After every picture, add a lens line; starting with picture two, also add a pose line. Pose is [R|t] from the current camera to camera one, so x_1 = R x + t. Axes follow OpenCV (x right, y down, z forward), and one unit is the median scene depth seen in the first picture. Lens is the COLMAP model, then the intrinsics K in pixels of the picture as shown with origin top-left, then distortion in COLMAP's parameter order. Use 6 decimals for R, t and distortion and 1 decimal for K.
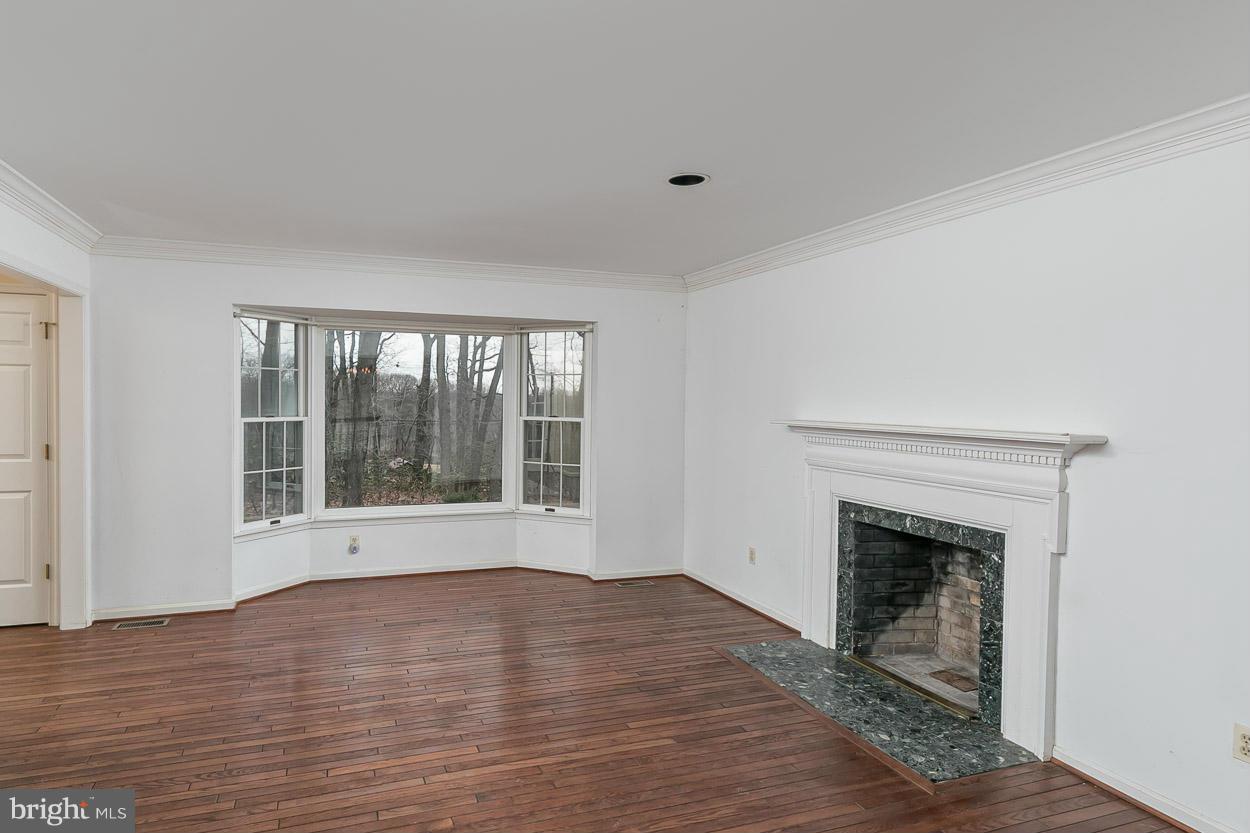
lens RADIAL K [[765.7, 0, 625.0], [0, 765.7, 416.5], [0, 0, 1]] dist [0.002812, 0.000386]
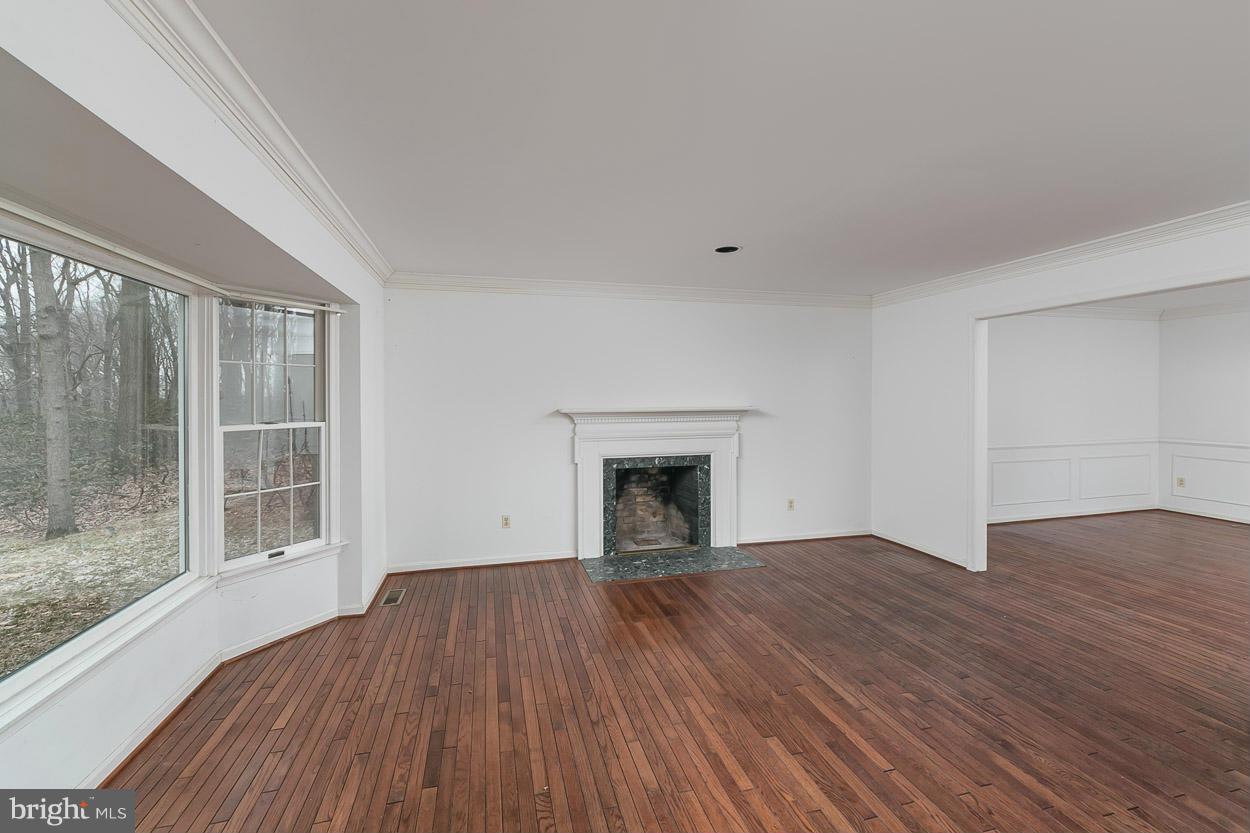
lens RADIAL K [[494.5, 0, 624.3], [0, 494.5, 397.7], [0, 0, 1]] dist [0.000660, 0.000094]
pose [[0.094584, -0.020088, 0.995314, -0.765811], [0.029753, 0.999407, 0.017344, -0.032943], [-0.995072, 0.027973, 0.095126, 0.921377]]
